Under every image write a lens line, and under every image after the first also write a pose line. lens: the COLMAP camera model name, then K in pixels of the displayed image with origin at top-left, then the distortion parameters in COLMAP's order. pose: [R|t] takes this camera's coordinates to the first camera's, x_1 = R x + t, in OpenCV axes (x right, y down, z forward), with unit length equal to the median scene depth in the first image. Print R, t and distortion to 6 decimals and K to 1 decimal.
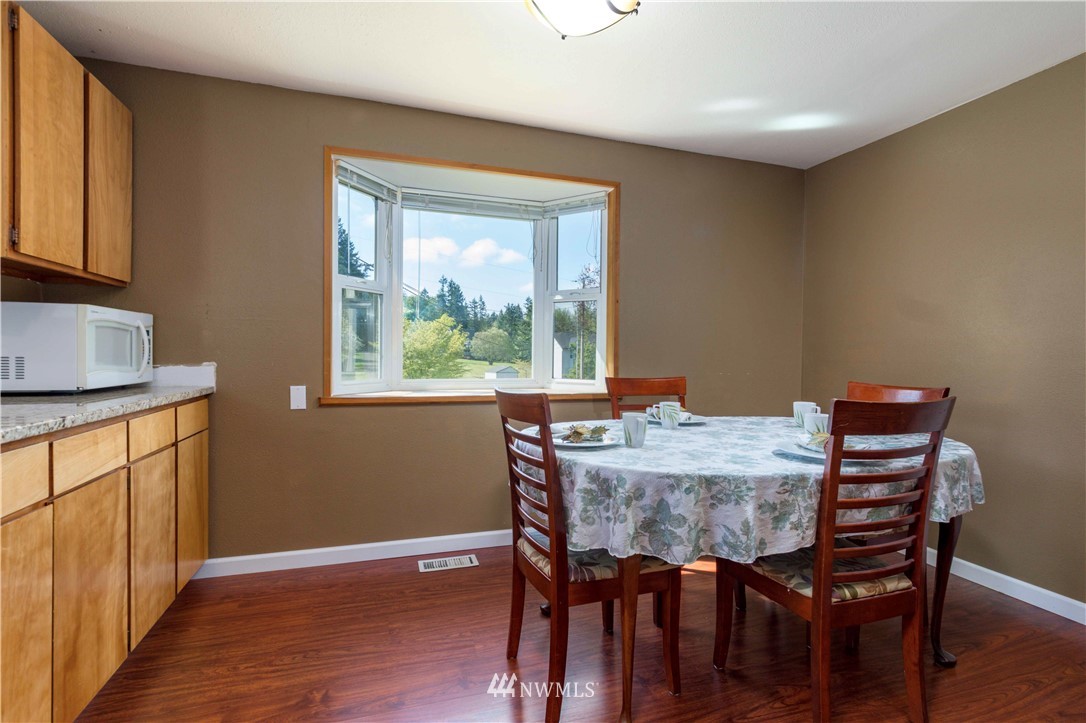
lens RADIAL K [[510.2, 0, 543.0], [0, 510.2, 361.5], [0, 0, 1]] dist [0.000137, -0.000021]
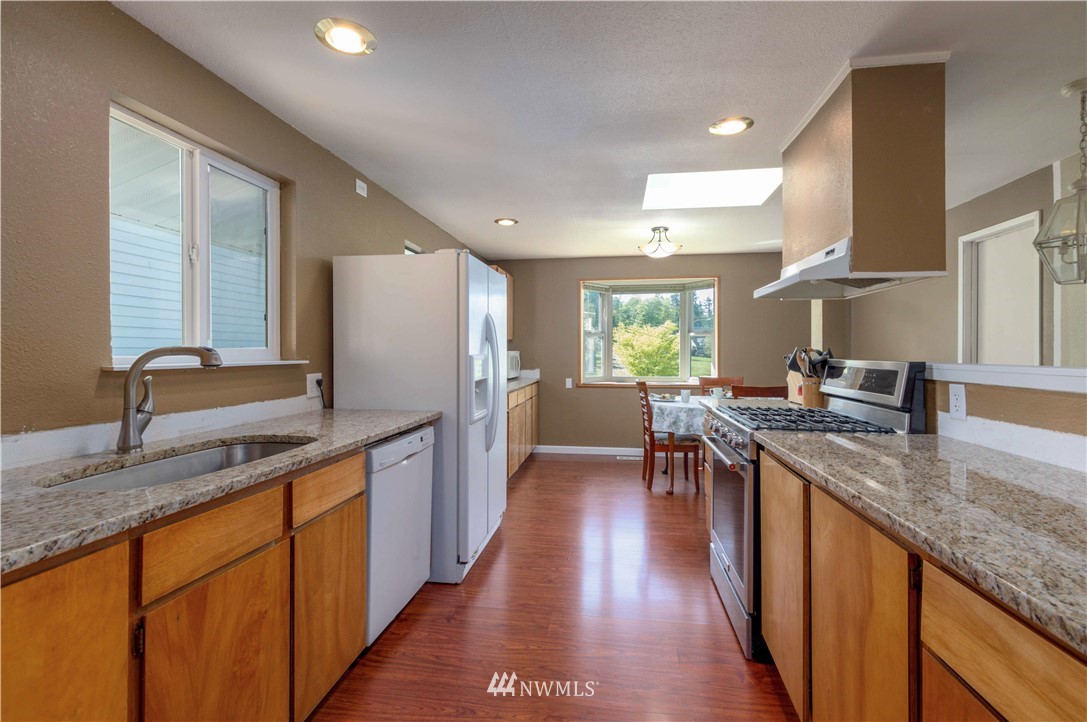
lens RADIAL K [[490.0, 0, 538.7], [0, 490.0, 348.3], [0, 0, 1]] dist [0.000361, 0.000153]
pose [[0.890298, -0.012179, -0.455215, 0.486924], [0.002668, 0.999765, -0.021532, -0.048930], [0.455370, 0.017955, 0.890121, -1.217439]]
